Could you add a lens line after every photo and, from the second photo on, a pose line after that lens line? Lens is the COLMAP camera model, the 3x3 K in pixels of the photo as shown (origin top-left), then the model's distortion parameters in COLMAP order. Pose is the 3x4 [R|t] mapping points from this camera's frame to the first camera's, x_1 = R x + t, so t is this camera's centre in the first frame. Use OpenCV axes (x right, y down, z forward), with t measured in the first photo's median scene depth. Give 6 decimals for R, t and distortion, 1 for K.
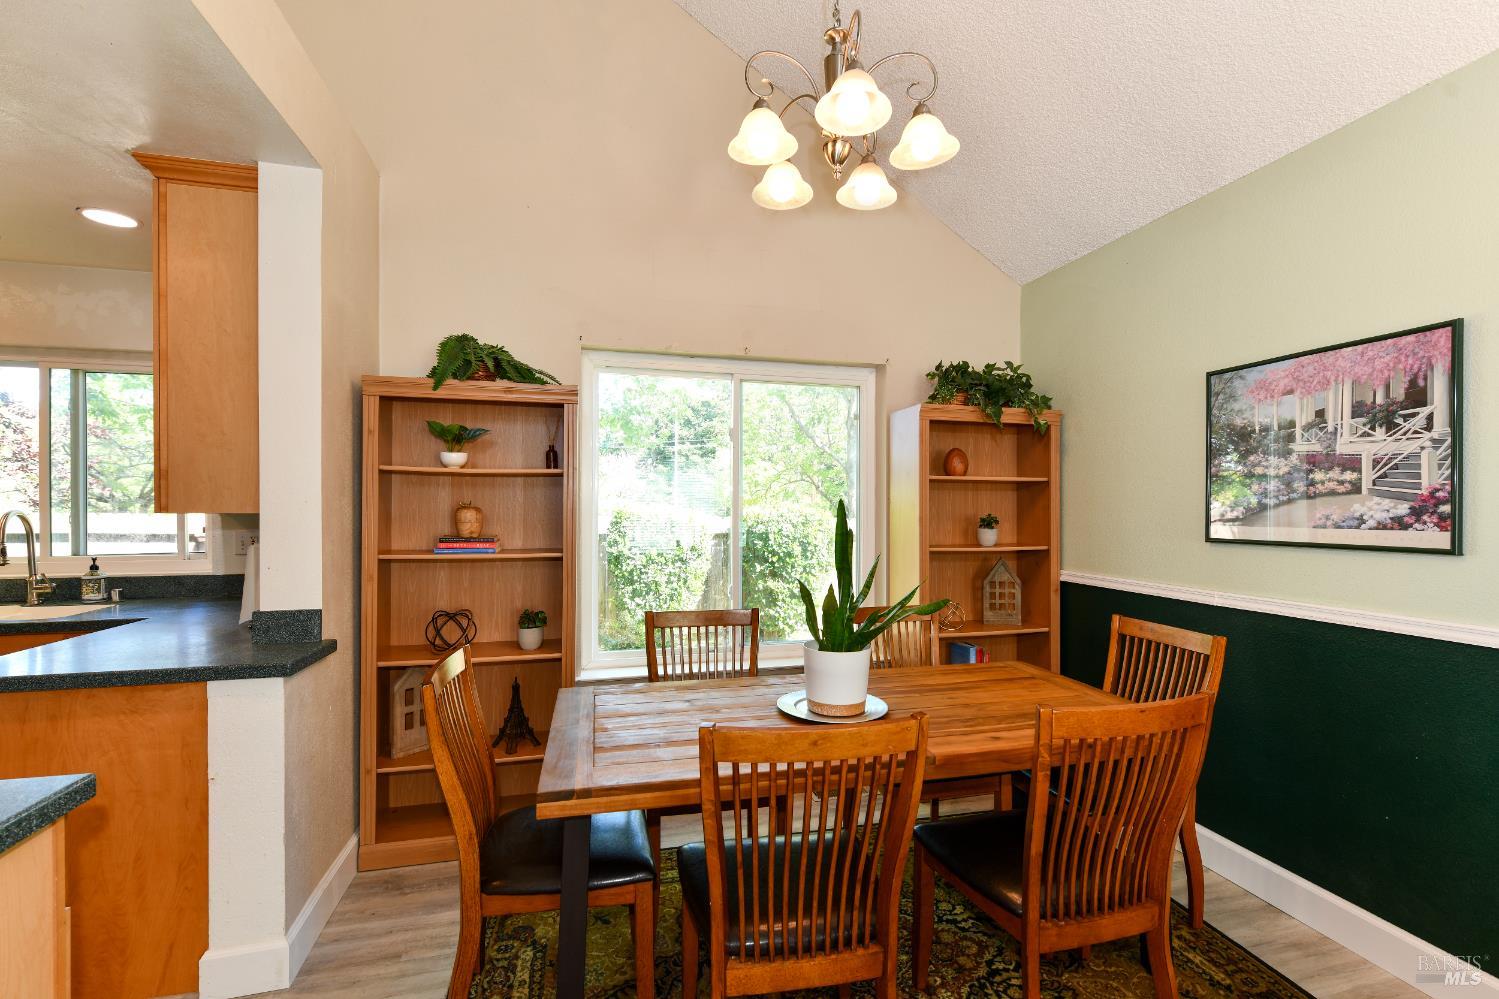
lens RADIAL K [[642.7, 0, 740.4], [0, 642.7, 509.3], [0, 0, 1]] dist [-0.000346, -0.000092]
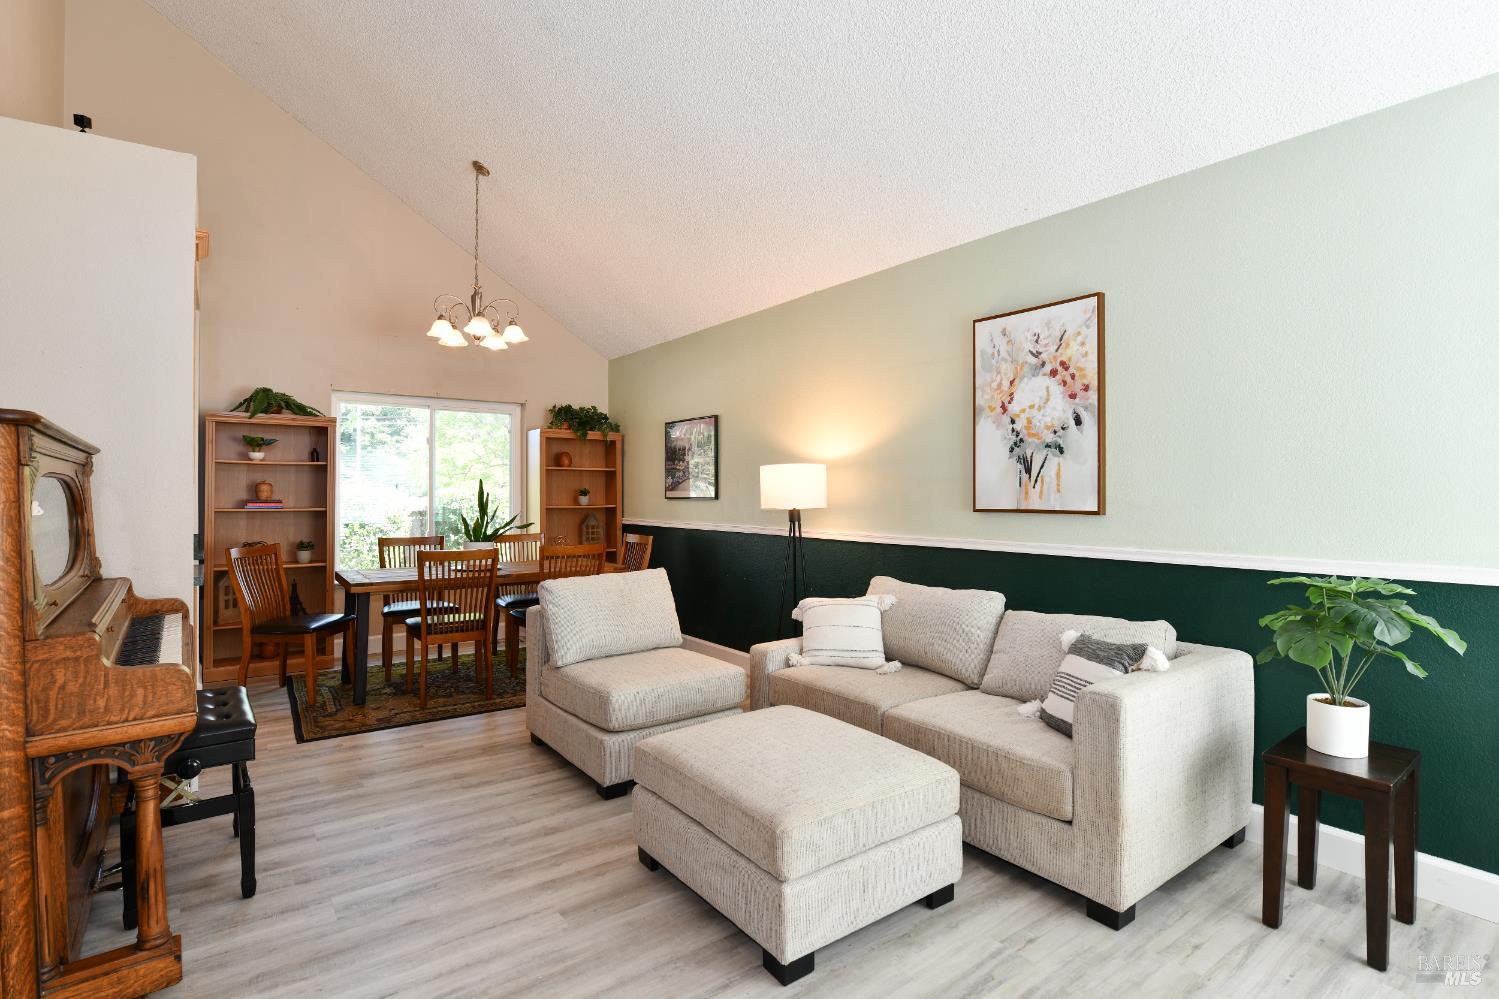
lens RADIAL K [[677.1, 0, 749.3], [0, 677.1, 485.2], [0, 0, 1]] dist [-0.001726, -0.000318]
pose [[0.909134, -0.001526, 0.416500, 0.013253], [0.006783, 0.999915, -0.011143, 0.027502], [-0.416447, 0.012956, 0.909067, -1.083281]]
